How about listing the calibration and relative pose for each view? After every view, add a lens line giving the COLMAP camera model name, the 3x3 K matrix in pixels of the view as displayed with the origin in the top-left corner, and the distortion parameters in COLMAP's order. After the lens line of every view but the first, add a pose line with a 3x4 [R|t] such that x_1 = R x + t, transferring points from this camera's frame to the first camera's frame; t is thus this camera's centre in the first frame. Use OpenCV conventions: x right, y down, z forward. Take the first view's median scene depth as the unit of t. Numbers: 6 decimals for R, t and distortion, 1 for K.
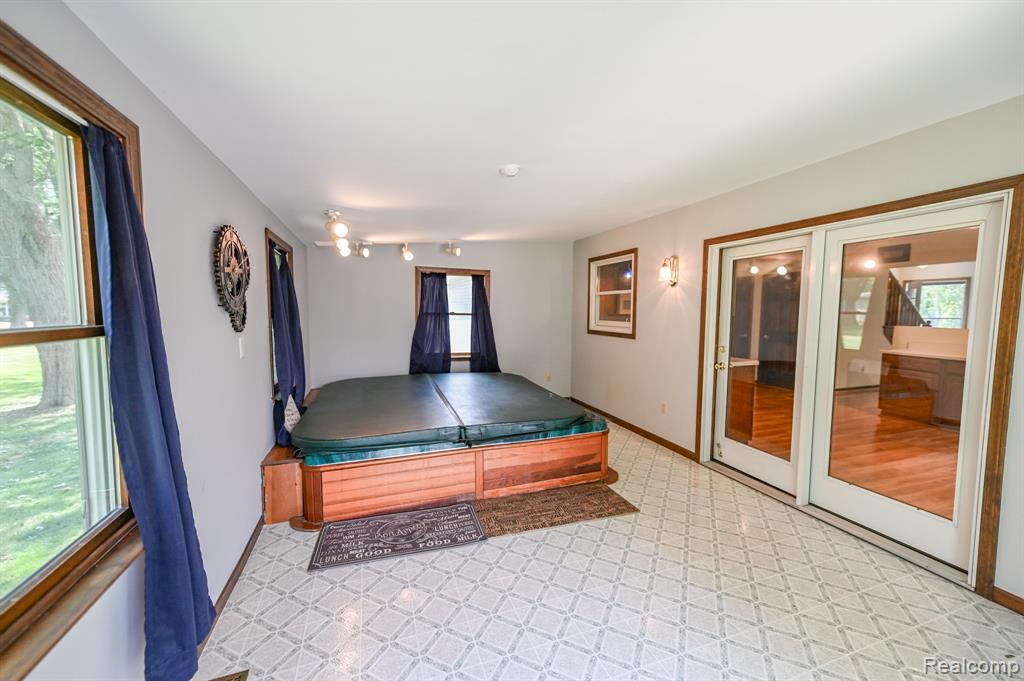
lens RADIAL K [[401.9, 0, 508.5], [0, 401.9, 333.9], [0, 0, 1]] dist [0.015891, 0.000539]
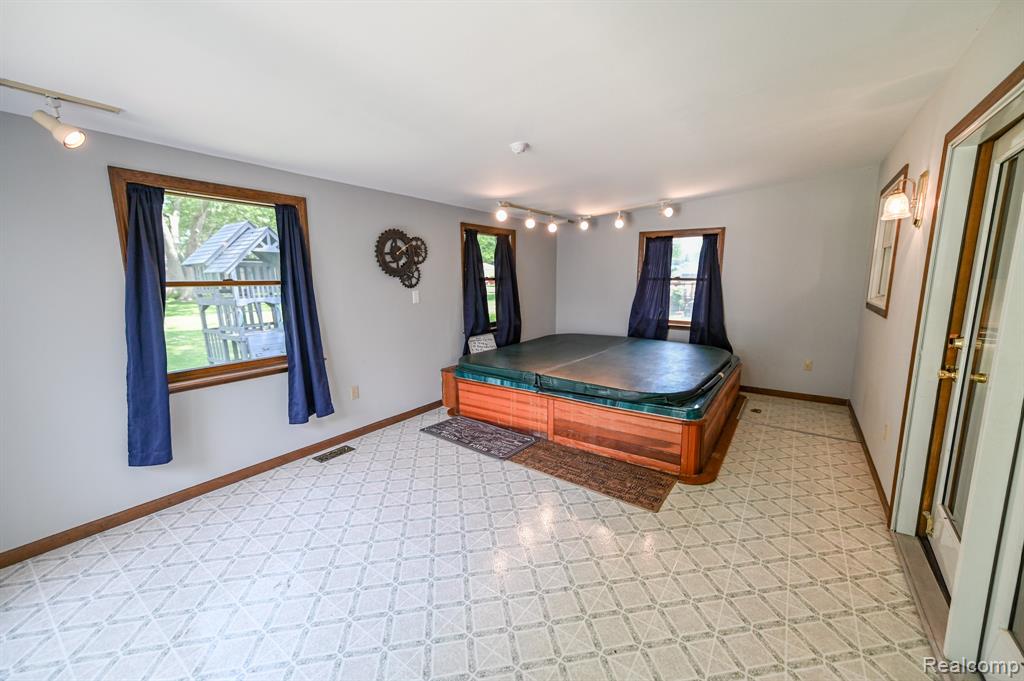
lens RADIAL K [[401.9, 0, 522.7], [0, 401.9, 335.7], [0, 0, 1]] dist [0.015891, 0.000539]
pose [[0.570917, 0.111898, -0.813346, 0.698895], [-0.043234, 0.993392, 0.106321, -0.004585], [0.819869, -0.025536, 0.571982, 0.255838]]
